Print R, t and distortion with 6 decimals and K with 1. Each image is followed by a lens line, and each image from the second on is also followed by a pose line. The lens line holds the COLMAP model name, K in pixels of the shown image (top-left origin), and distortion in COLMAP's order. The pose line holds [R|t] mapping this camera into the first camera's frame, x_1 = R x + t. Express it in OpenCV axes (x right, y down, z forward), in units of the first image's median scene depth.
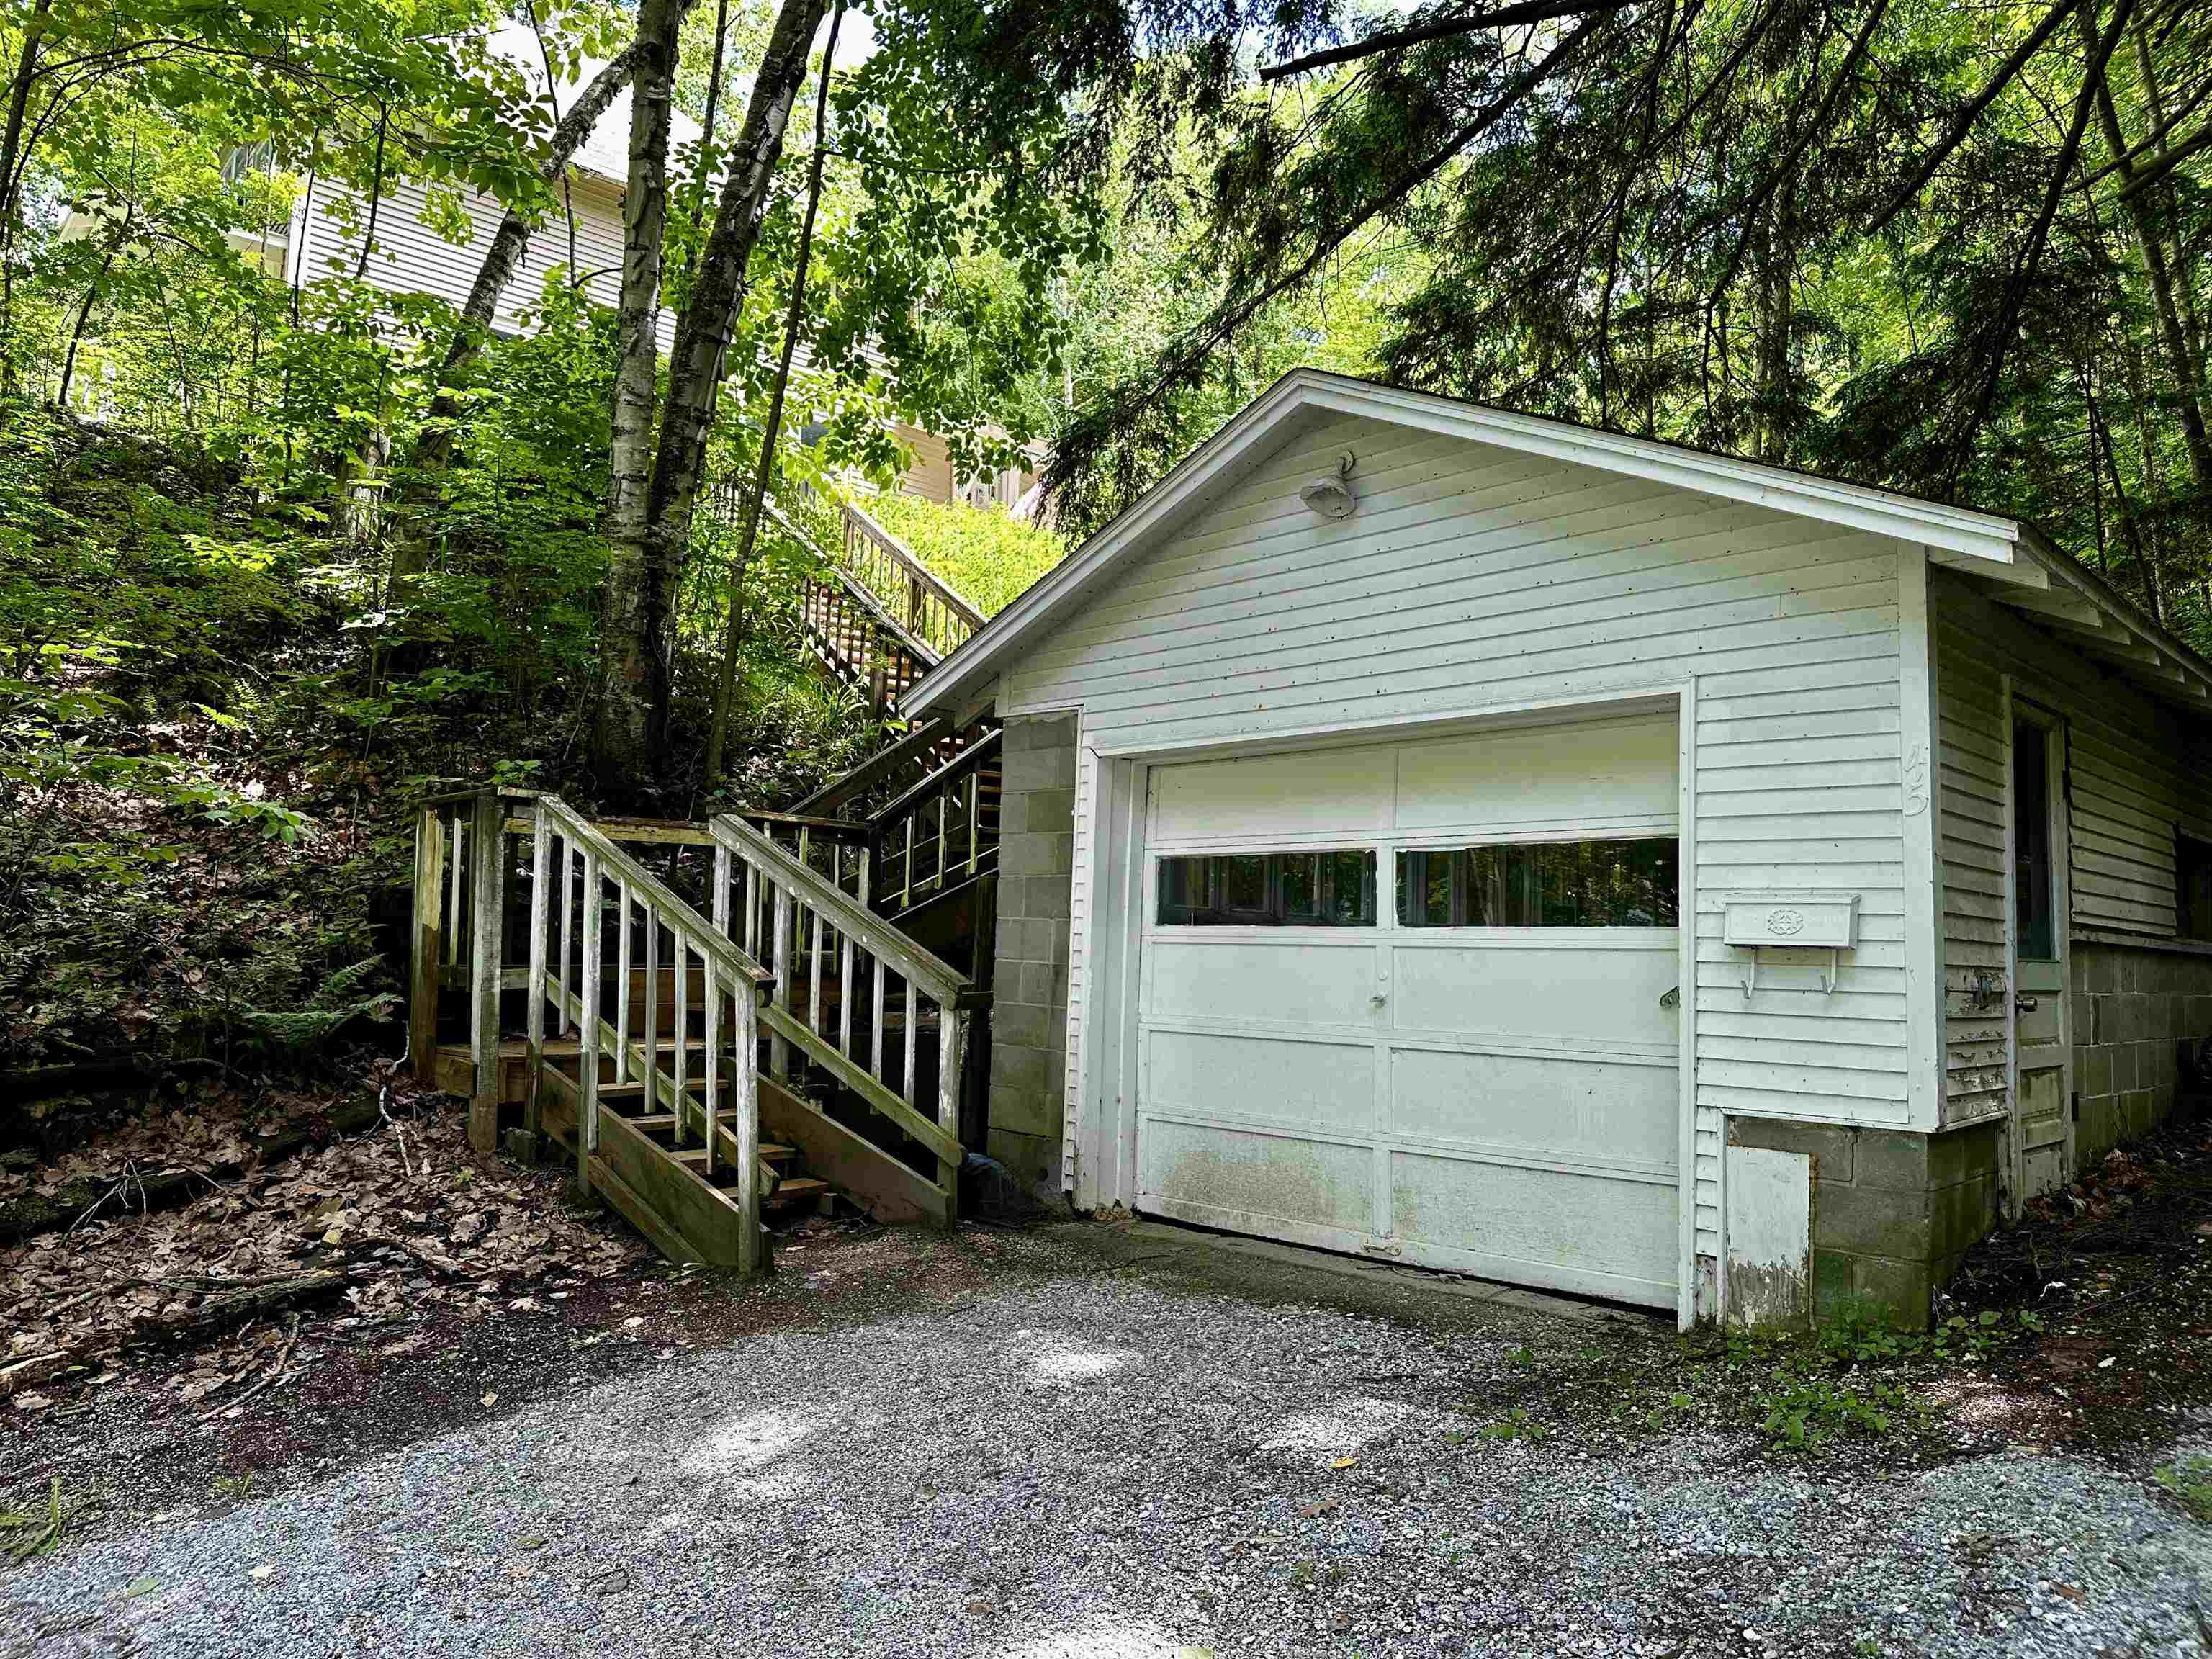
lens RADIAL K [[1544.1, 0, 1098.7], [0, 1544.1, 812.3], [0, 0, 1]] dist [0.001806, -0.002875]
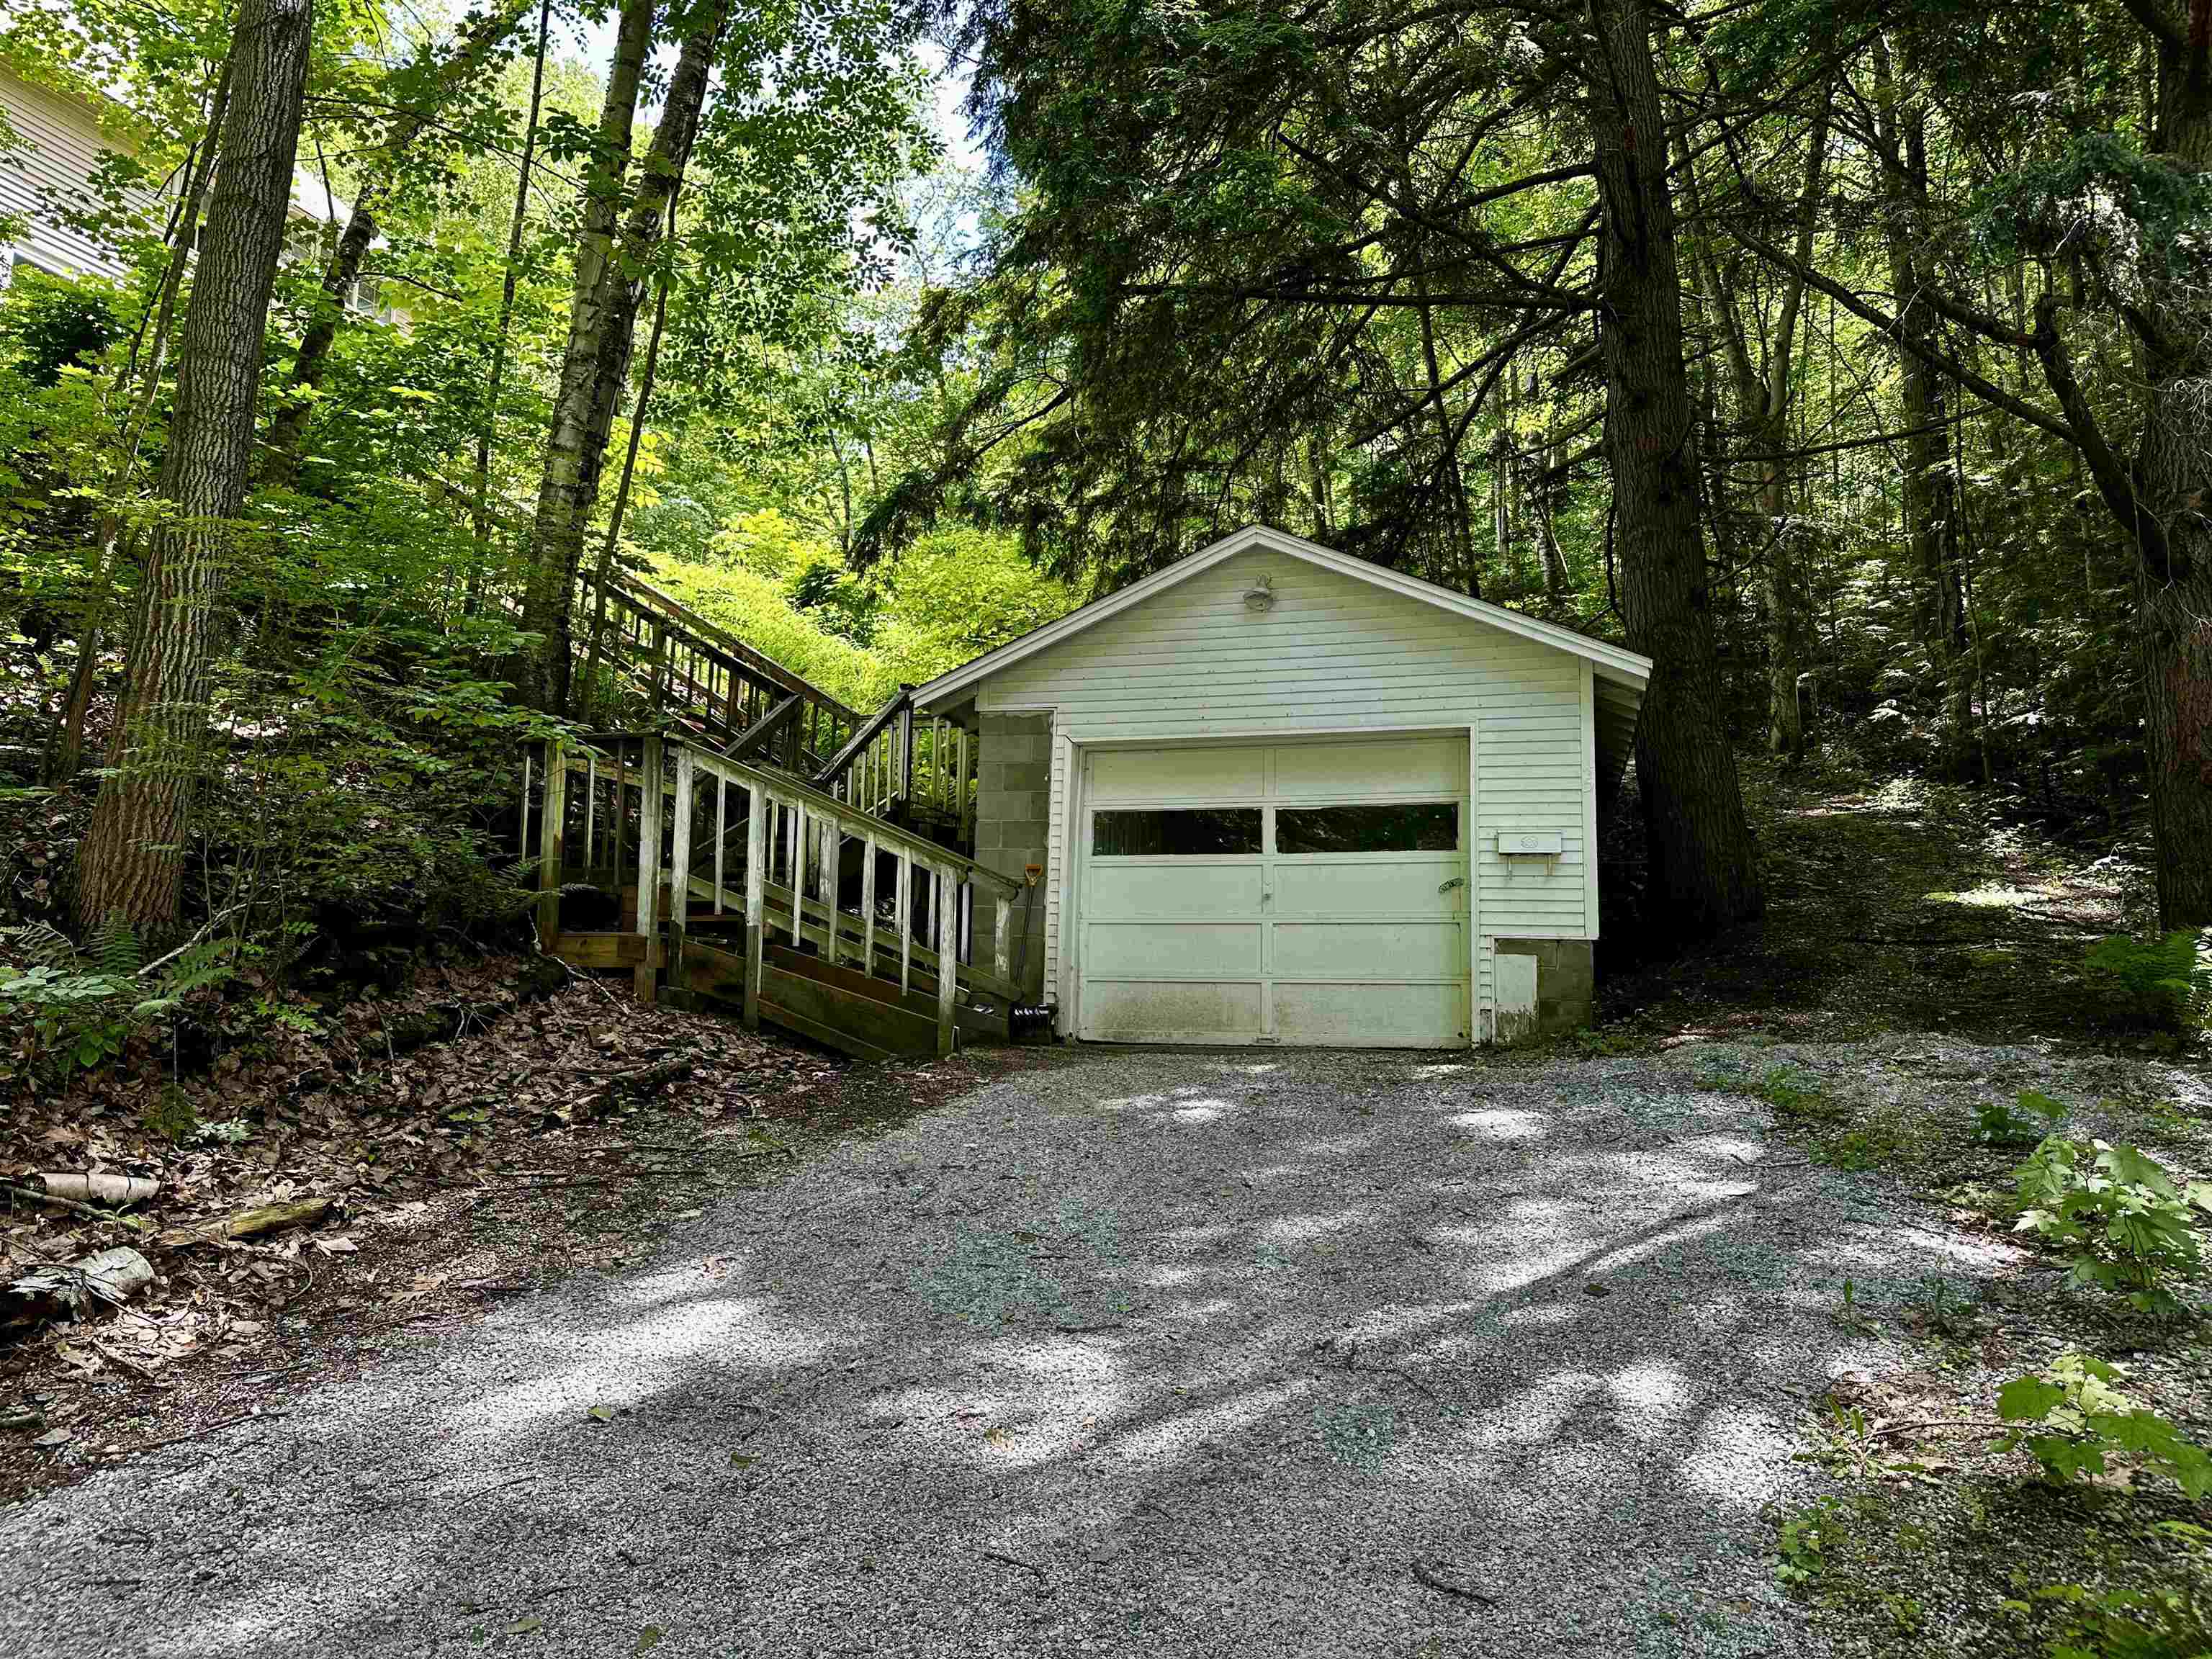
lens RADIAL K [[1544.1, 0, 1110.6], [0, 1544.1, 844.8], [0, 0, 1]] dist [0.001806, -0.002875]
pose [[0.879047, 0.041896, 0.474891, -0.775064], [-0.039109, 0.999111, -0.015752, 0.098857], [-0.475129, -0.004725, 0.879903, -0.407675]]
